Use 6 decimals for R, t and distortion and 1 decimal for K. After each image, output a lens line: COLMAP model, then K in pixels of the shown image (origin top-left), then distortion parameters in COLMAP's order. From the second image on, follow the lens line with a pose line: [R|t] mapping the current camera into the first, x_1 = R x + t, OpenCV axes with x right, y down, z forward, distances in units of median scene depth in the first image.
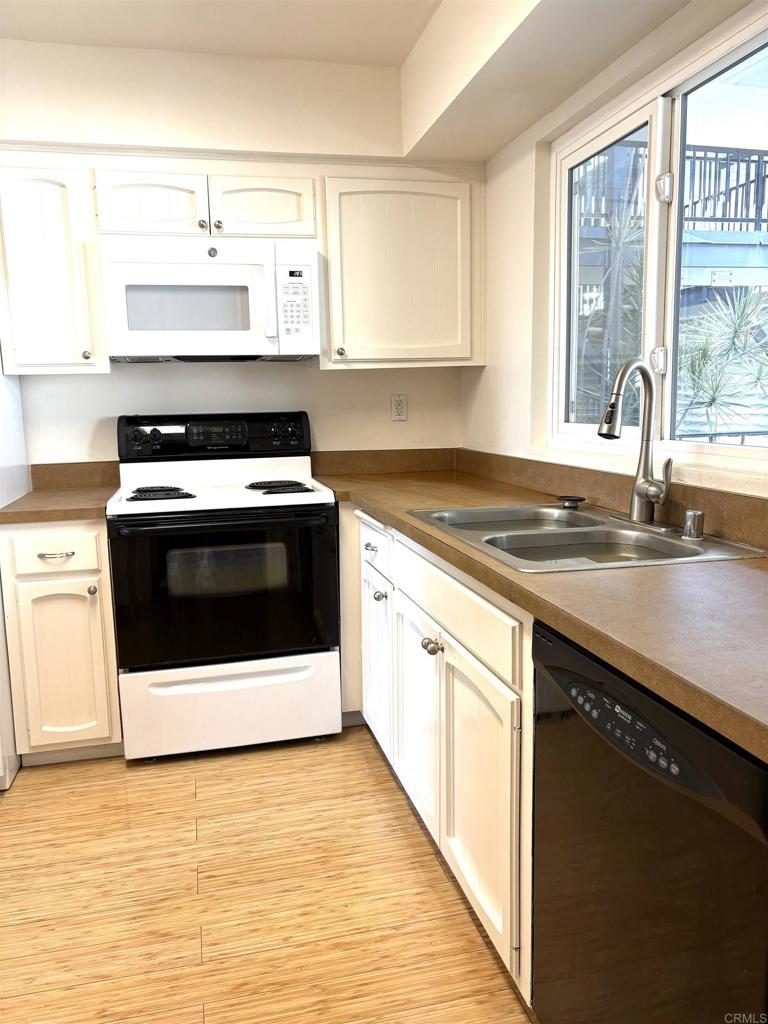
lens RADIAL K [[773.5, 0, 383.6], [0, 773.5, 513.0], [0, 0, 1]] dist [0.041890, -0.059020]
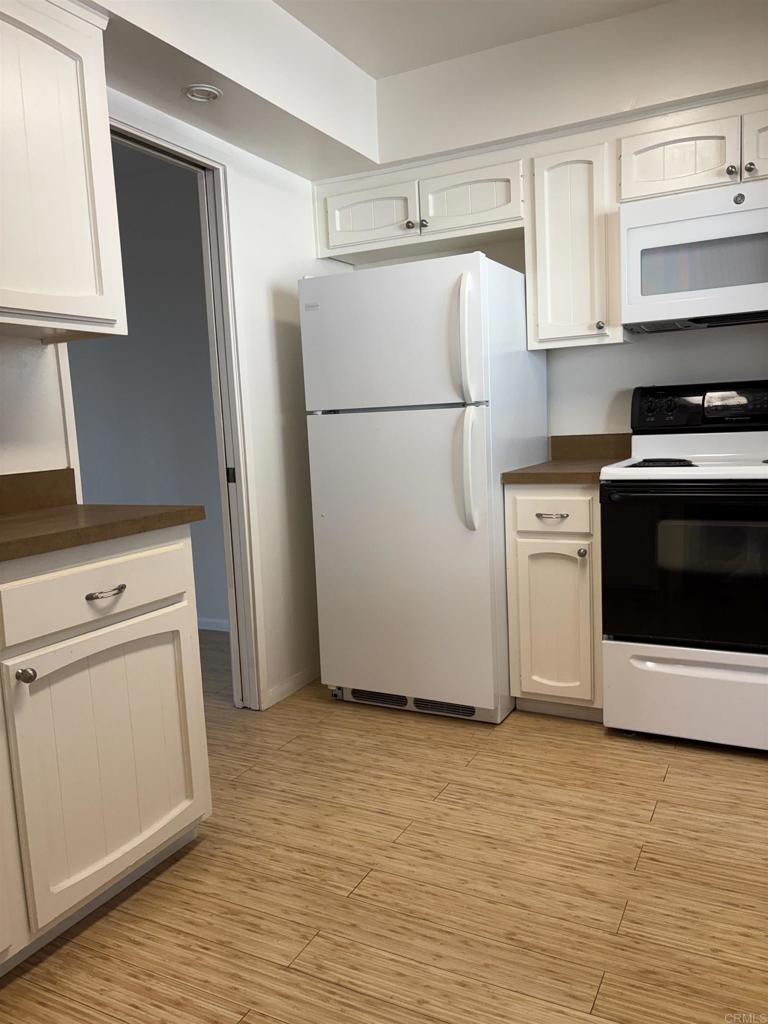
lens RADIAL K [[773.5, 0, 380.6], [0, 773.5, 514.5], [0, 0, 1]] dist [0.041890, -0.059020]
pose [[0.750959, 0.071853, -0.656428, 0.098159], [-0.071229, 0.997077, 0.027654, 0.040946], [0.656496, 0.025990, 0.753882, 0.052661]]
